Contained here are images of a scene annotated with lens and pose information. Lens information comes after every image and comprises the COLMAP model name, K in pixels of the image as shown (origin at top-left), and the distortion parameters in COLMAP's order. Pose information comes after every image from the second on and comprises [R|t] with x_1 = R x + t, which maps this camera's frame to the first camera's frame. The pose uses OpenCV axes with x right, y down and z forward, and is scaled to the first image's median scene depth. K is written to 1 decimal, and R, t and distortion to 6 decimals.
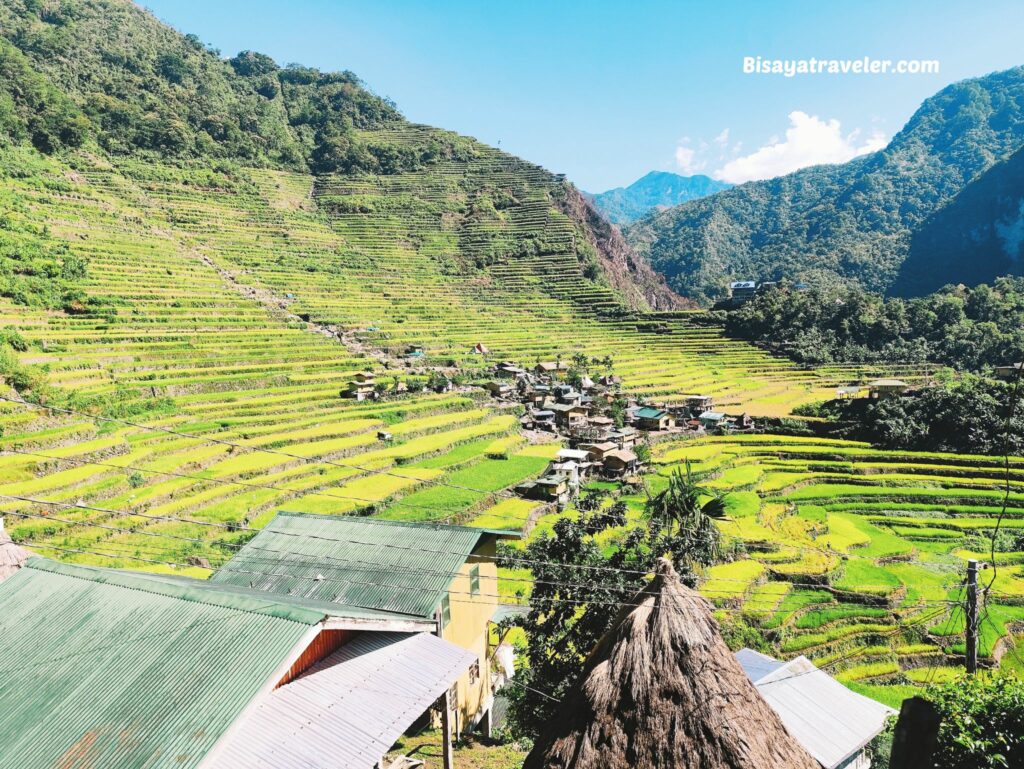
lens RADIAL K [[735.5, 0, 496.6], [0, 735.5, 371.9], [0, 0, 1]] dist [0.052111, -0.059901]
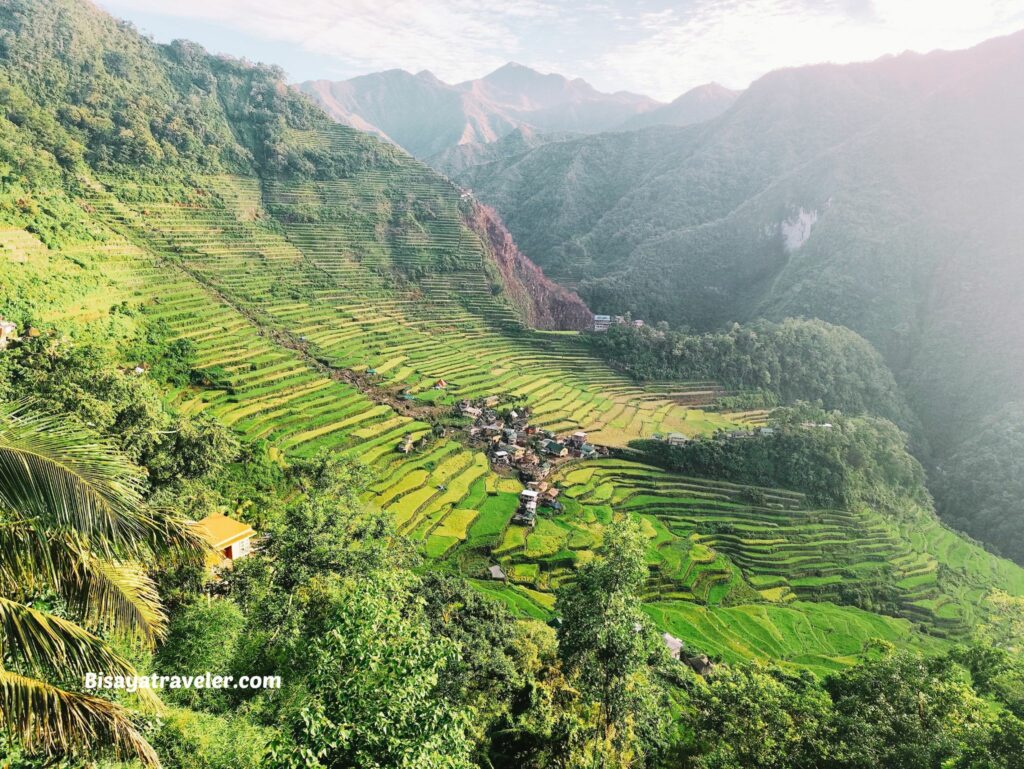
lens RADIAL K [[735.5, 0, 512.6], [0, 735.5, 387.7], [0, 0, 1]] dist [0.052111, -0.059901]
pose [[0.973001, 0.006514, 0.230710, -0.145526], [-0.047189, 0.984101, 0.171229, -0.183739], [-0.225927, -0.177493, 0.957838, -0.316961]]
